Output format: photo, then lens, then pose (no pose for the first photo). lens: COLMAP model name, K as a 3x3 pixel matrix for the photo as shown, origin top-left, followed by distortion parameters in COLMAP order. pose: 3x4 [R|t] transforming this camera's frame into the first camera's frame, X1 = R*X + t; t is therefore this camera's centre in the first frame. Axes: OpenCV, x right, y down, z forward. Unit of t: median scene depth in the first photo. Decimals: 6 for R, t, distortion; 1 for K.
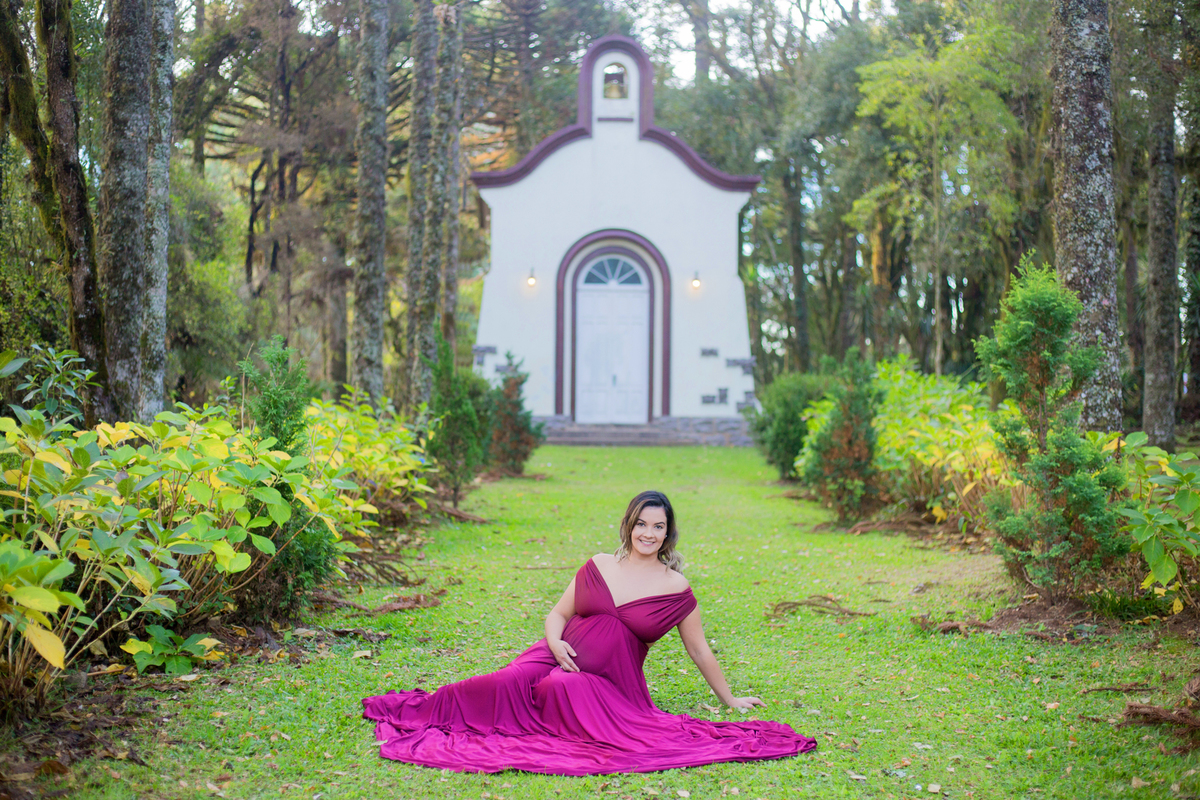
lens RADIAL K [[1807.8, 0, 600.0], [0, 1807.8, 400.0], [0, 0, 1]] dist [-0.098337, 0.064139]
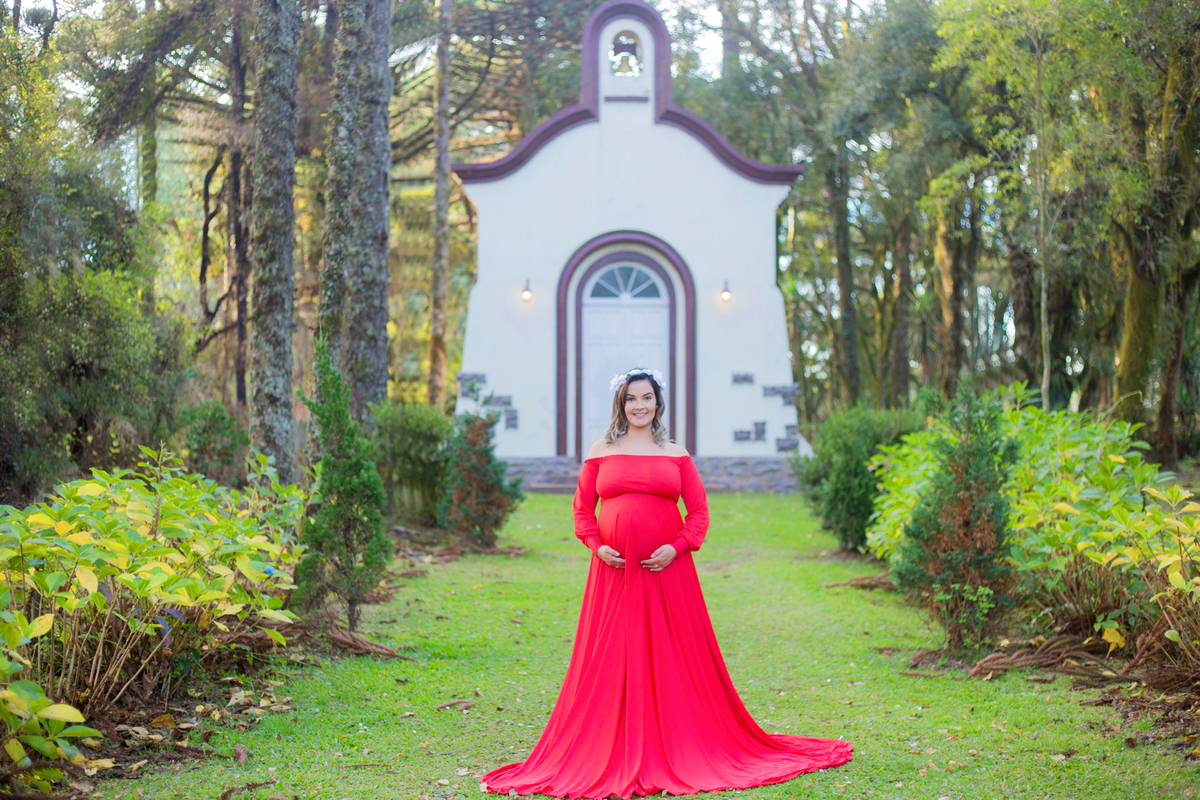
lens RADIAL K [[1842.9, 0, 600.0], [0, 1842.9, 400.0], [0, 0, 1]] dist [-0.093216, -0.120362]
pose [[0.999818, -0.009288, -0.016650, 0.009207], [0.009059, 0.999864, -0.013768, -0.005694], [0.016775, 0.013614, 0.999767, 0.158755]]
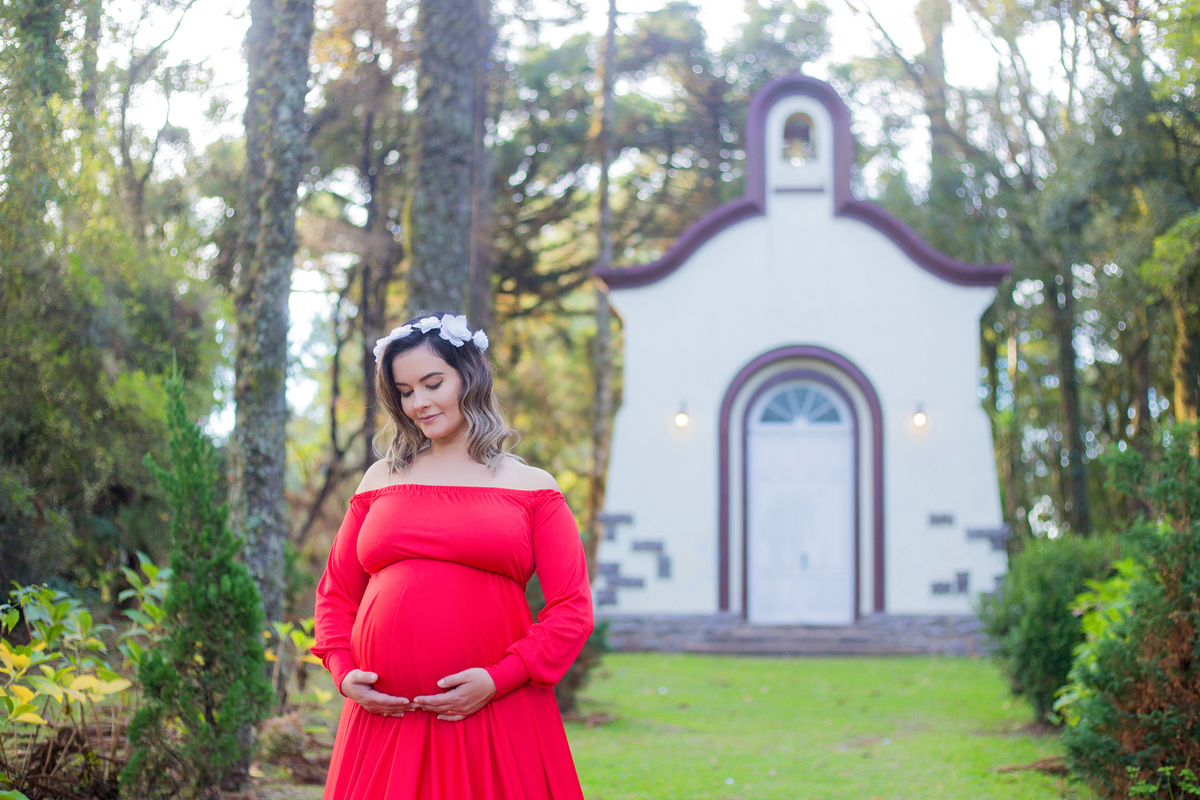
lens RADIAL K [[1915.8, 0, 600.0], [0, 1915.8, 400.0], [0, 0, 1]] dist [-0.093394, -0.107918]
pose [[0.990446, -0.017468, -0.136790, 0.032360], [0.003113, 0.994524, -0.104466, 0.004015], [0.137865, 0.103042, 0.985076, 0.263965]]
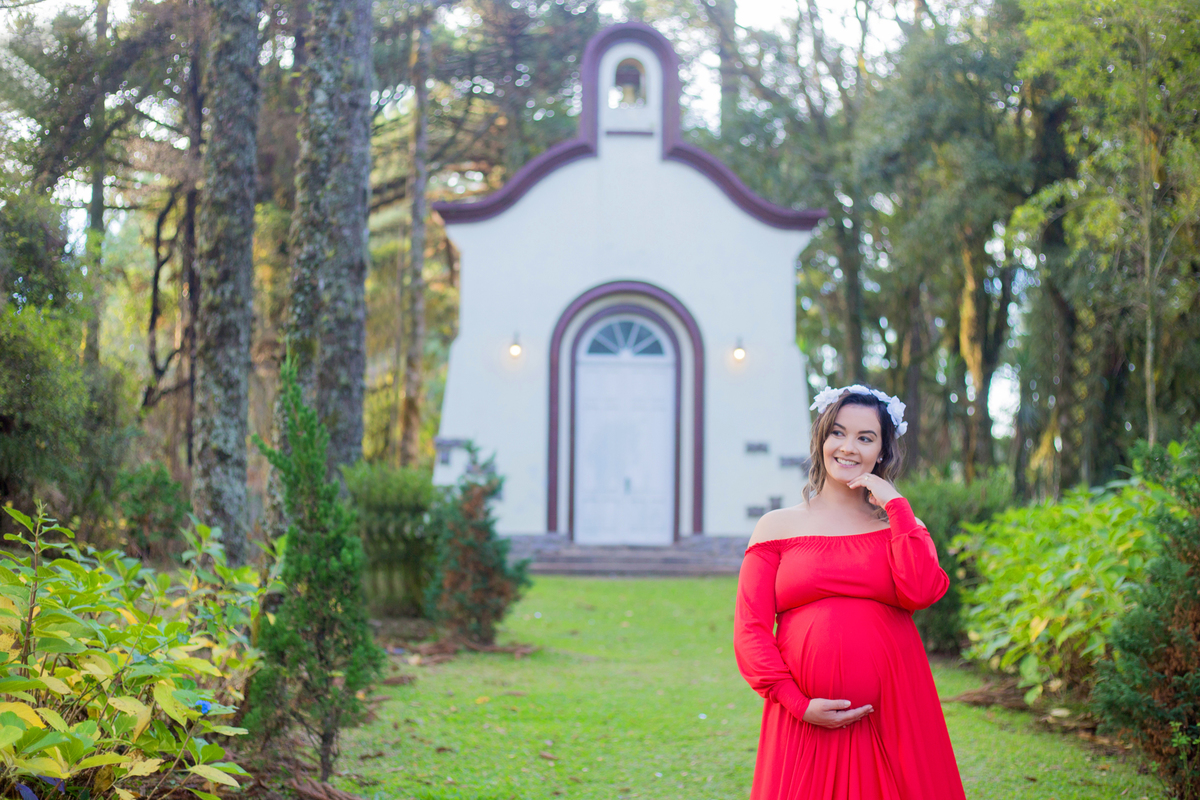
lens RADIAL K [[1863.1, 0, 600.0], [0, 1863.1, 400.0], [0, 0, 1]] dist [-0.093533, -0.088170]
pose [[0.999990, 0.002453, 0.003856, -0.006370], [-0.002238, 0.998492, -0.054848, -0.004152], [-0.003985, 0.054839, 0.998487, 0.245644]]
